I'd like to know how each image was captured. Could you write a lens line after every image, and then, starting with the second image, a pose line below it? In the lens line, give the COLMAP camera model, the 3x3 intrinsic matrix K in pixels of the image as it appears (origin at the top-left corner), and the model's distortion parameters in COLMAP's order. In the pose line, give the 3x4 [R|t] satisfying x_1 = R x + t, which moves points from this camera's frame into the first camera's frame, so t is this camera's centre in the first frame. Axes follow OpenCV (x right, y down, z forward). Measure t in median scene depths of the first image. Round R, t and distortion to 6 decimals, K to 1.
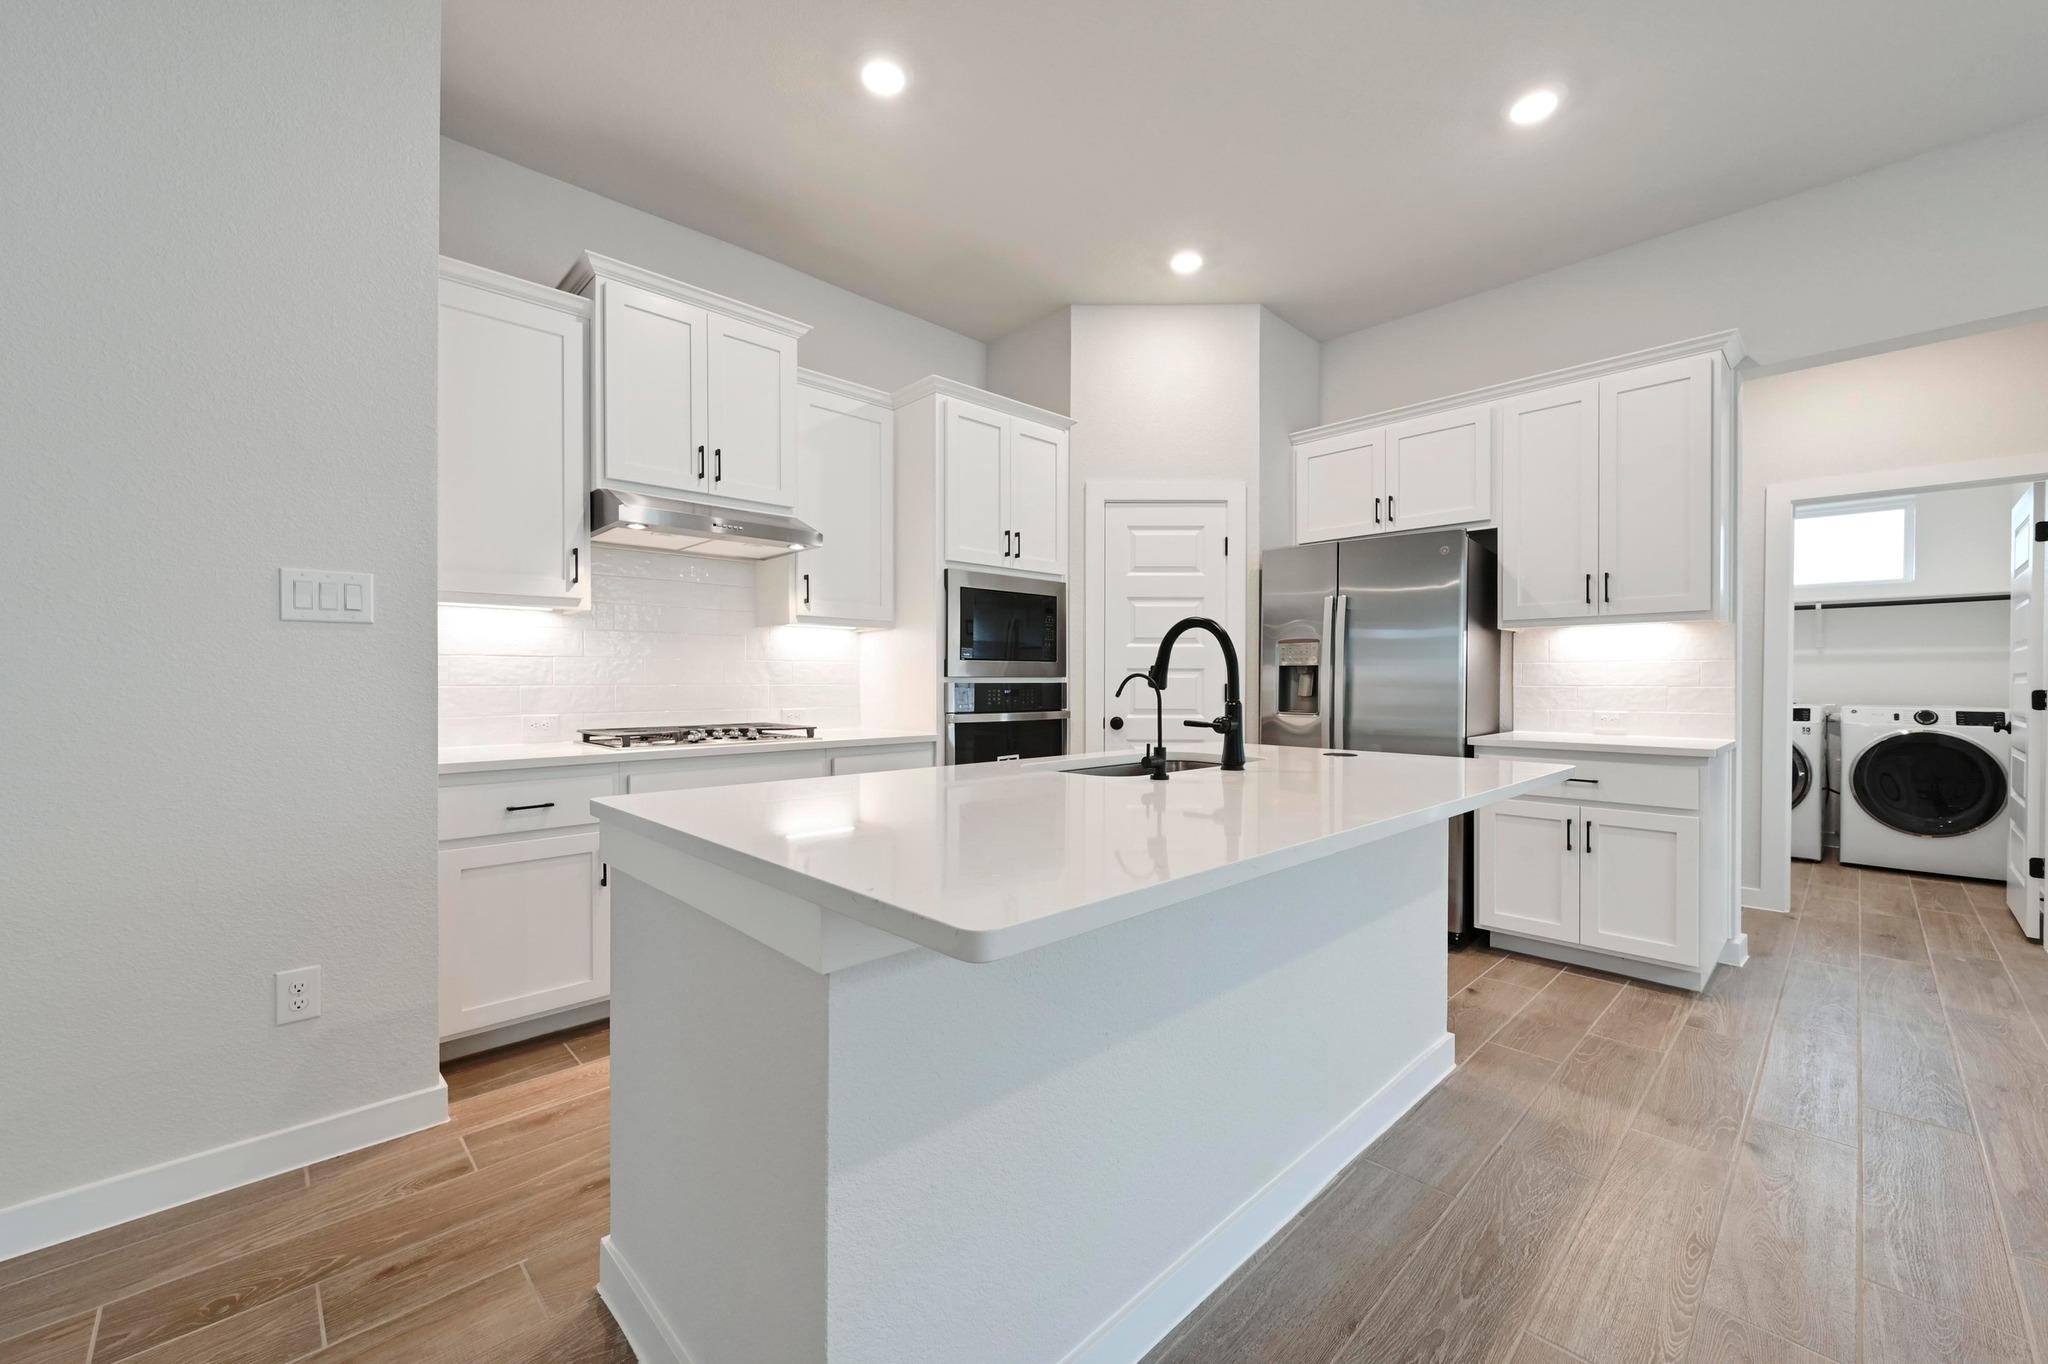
lens RADIAL K [[808.7, 0, 1015.4], [0, 808.7, 687.5], [0, 0, 1]] dist [0.000034, 0.000002]
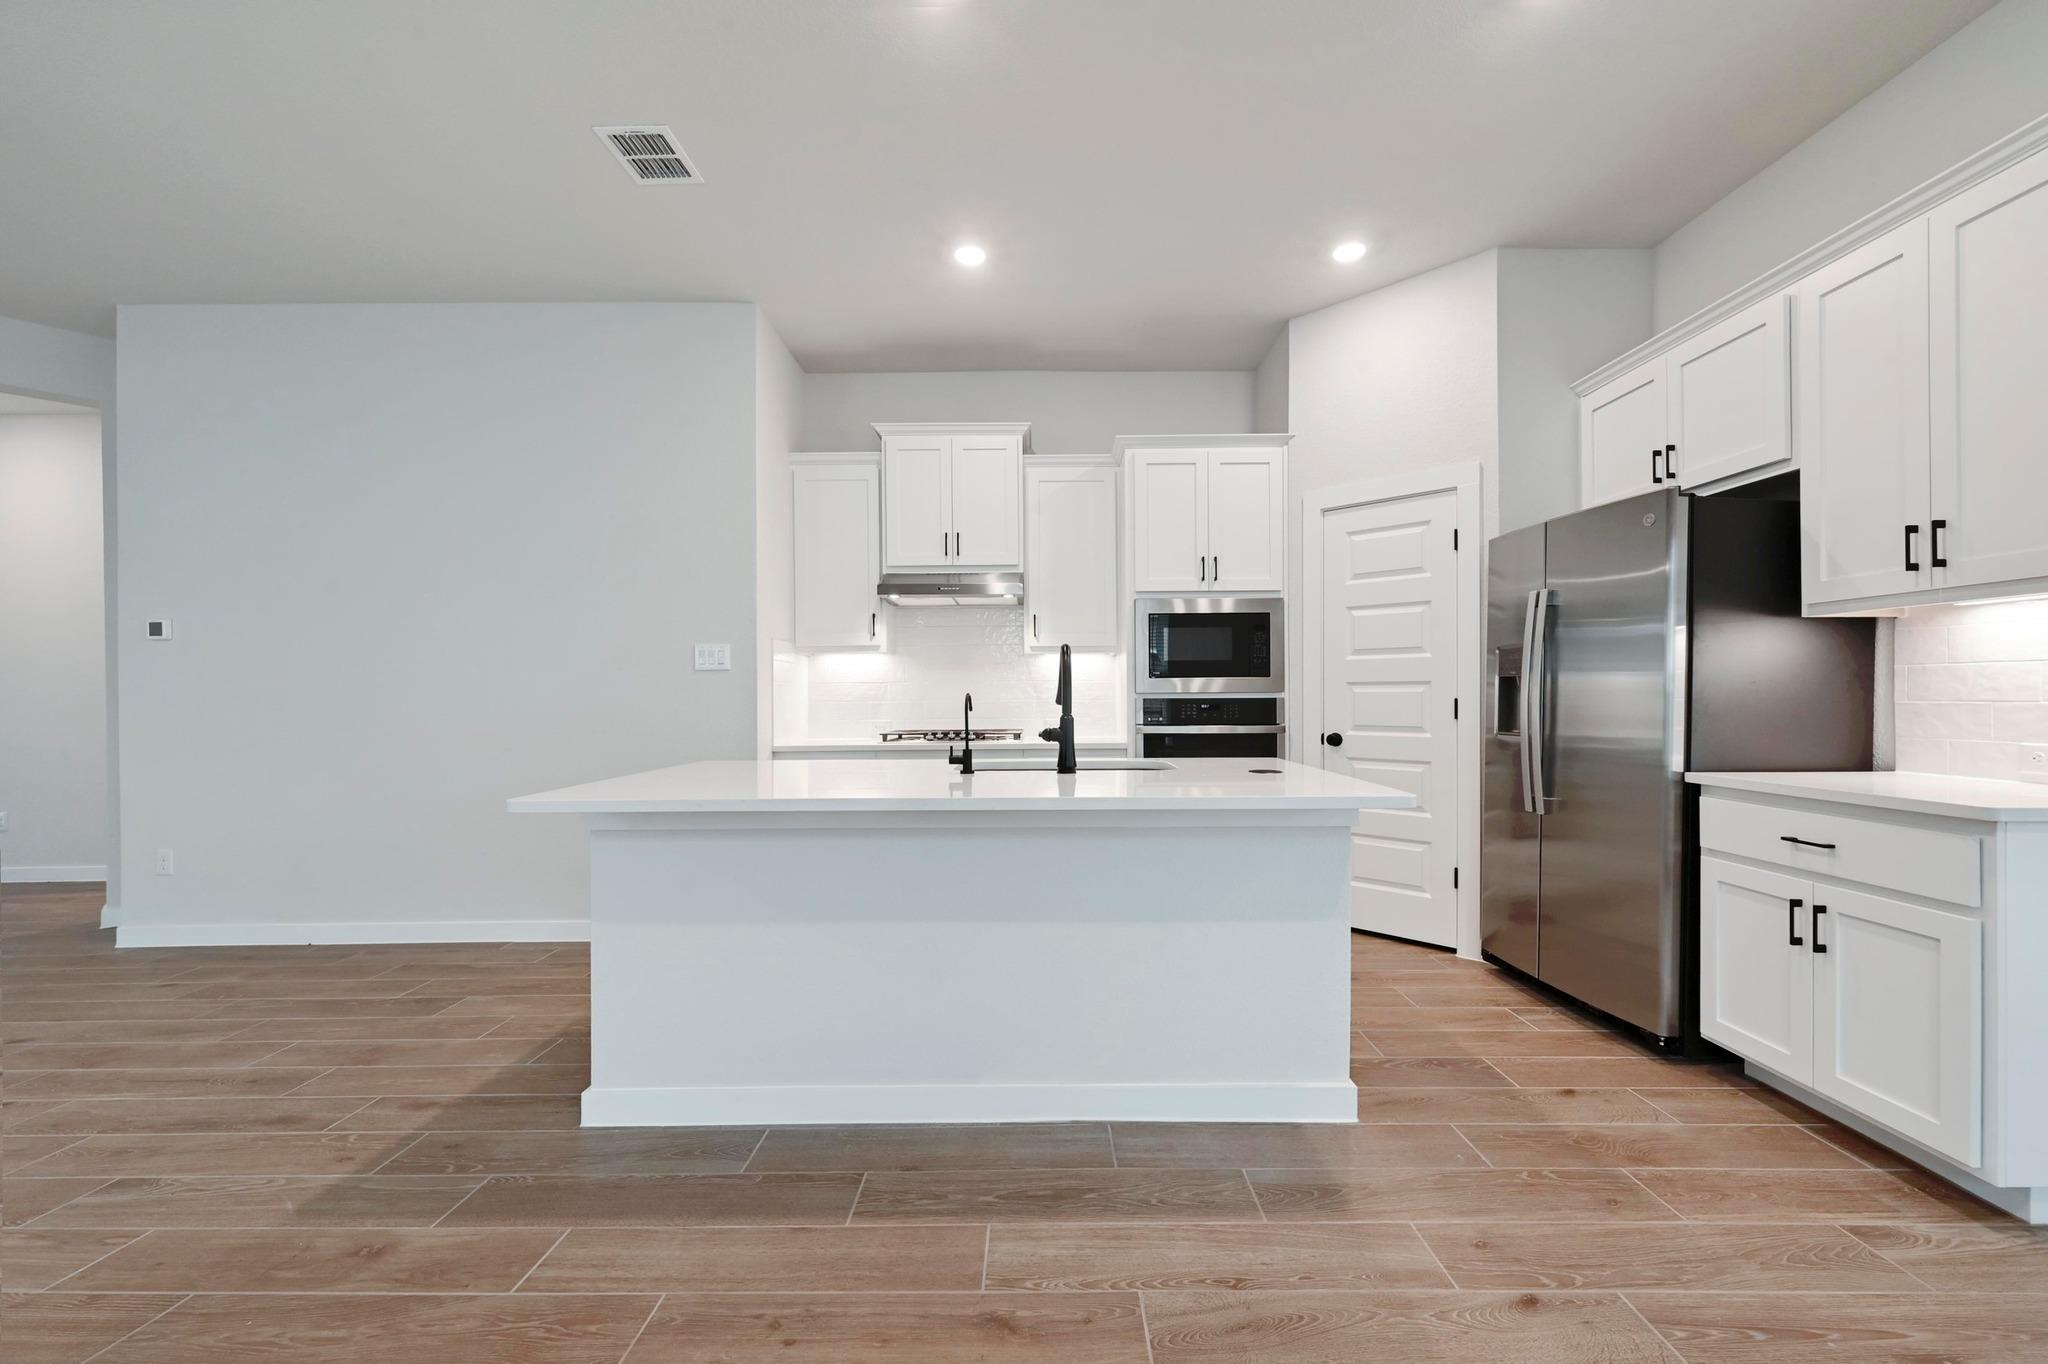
lens RADIAL K [[823.8, 0, 1027.3], [0, 823.8, 695.2], [0, 0, 1]] dist [0.001556, 0.000250]
pose [[0.717983, -0.004649, -0.696045, 0.638767], [0.001005, 0.999984, -0.005643, -0.003962], [0.696059, 0.003352, 0.717976, 0.053572]]
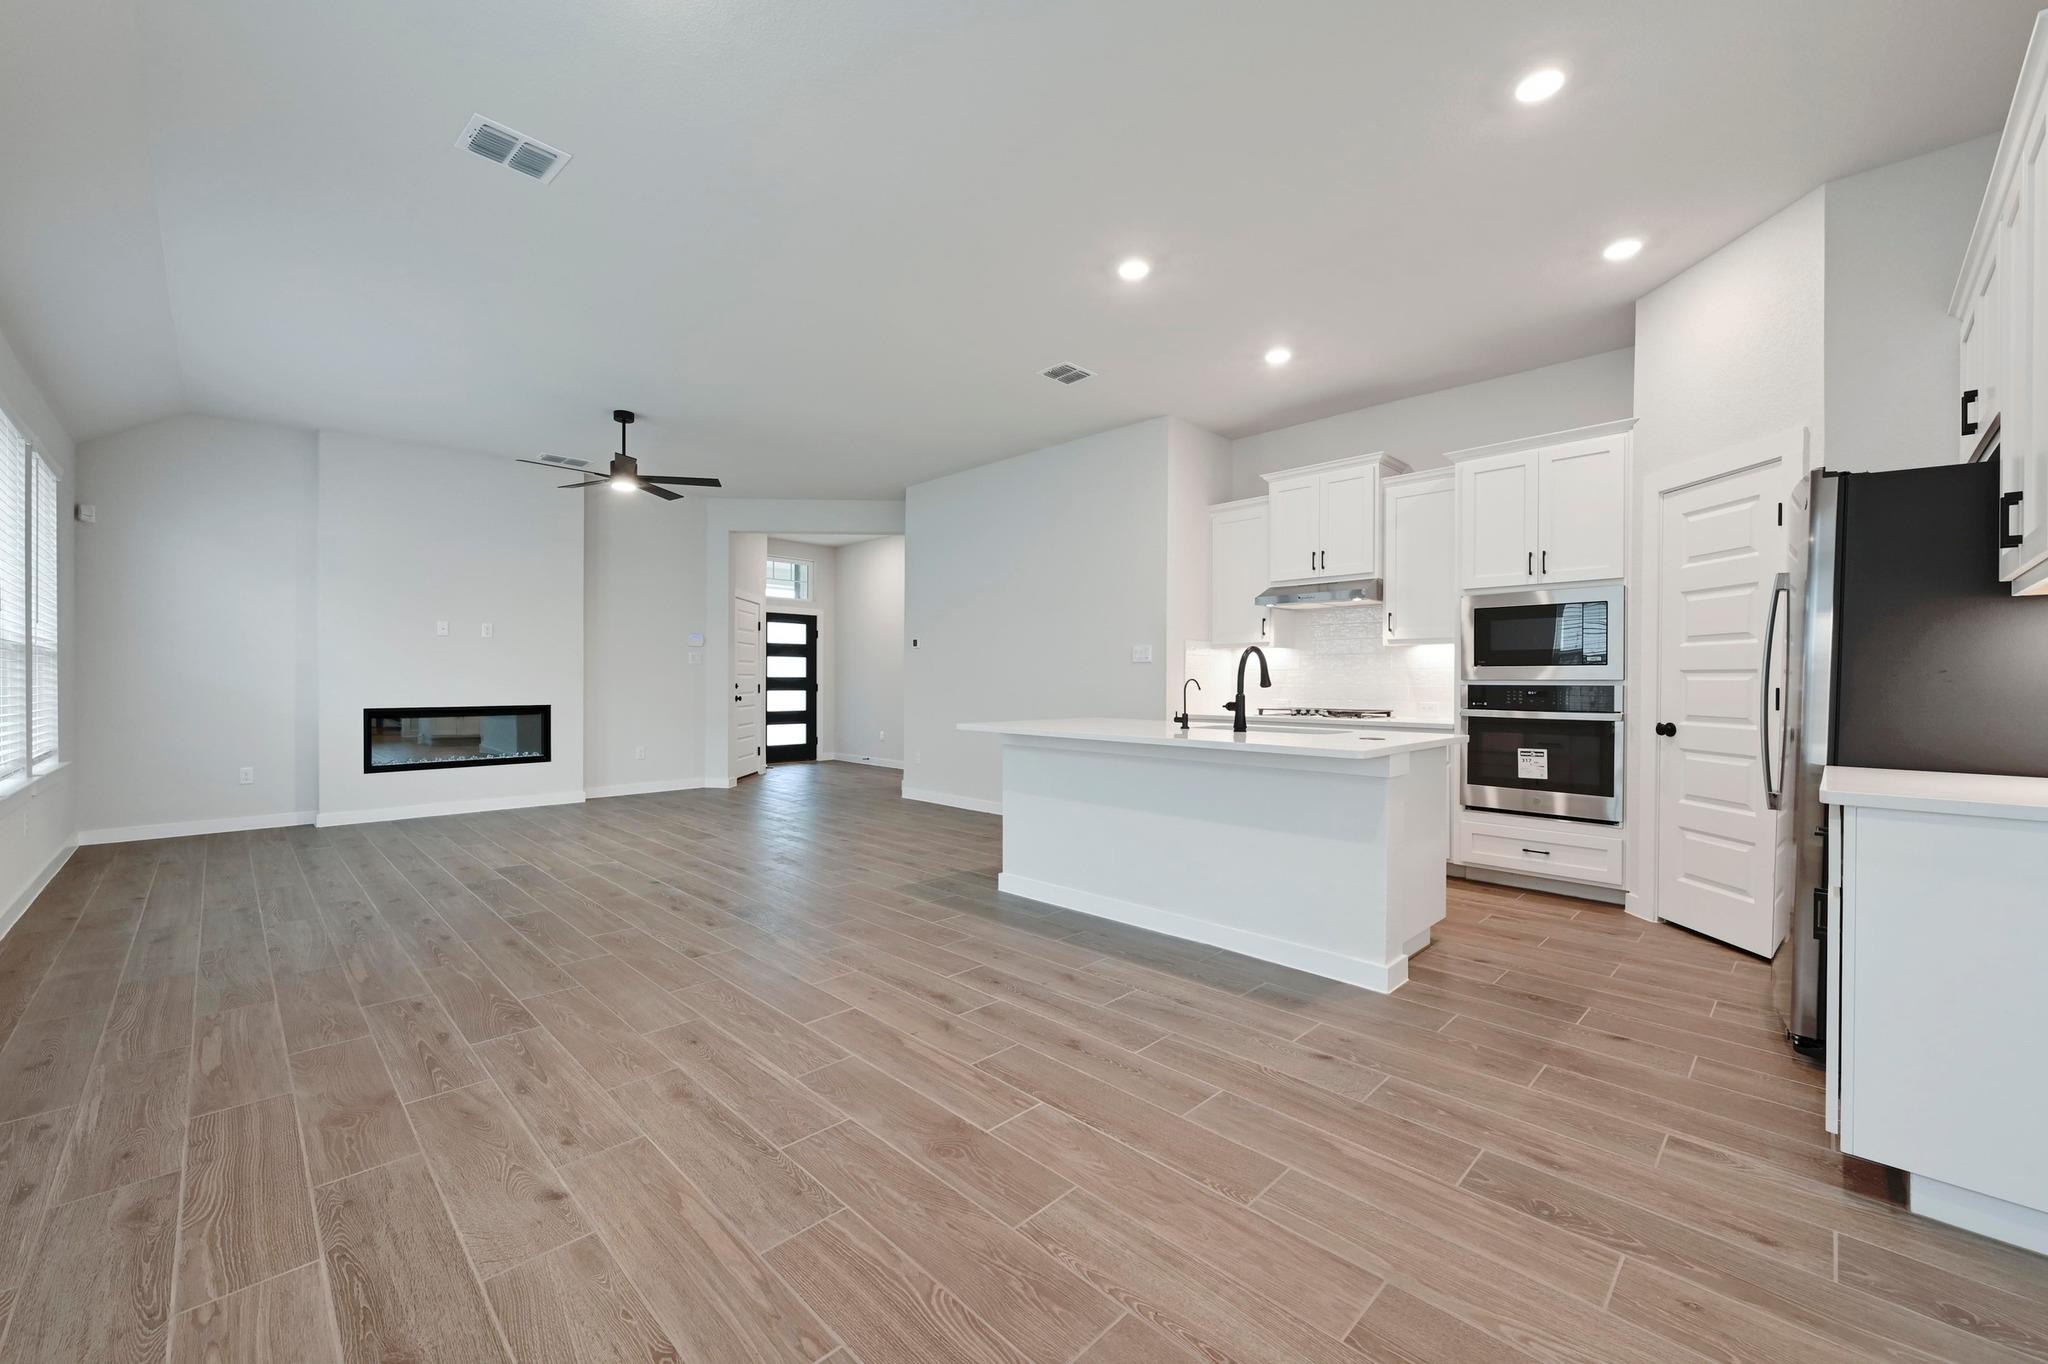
lens RADIAL K [[811.1, 0, 1024.0], [0, 811.1, 682.0], [0, 0, 1]] dist [0.012666, 0.000024]
pose [[0.019065, -0.000011, -0.999818, 1.231699], [-0.010877, 0.999941, -0.000218, -0.002442], [0.999759, 0.010879, 0.019063, 0.286999]]
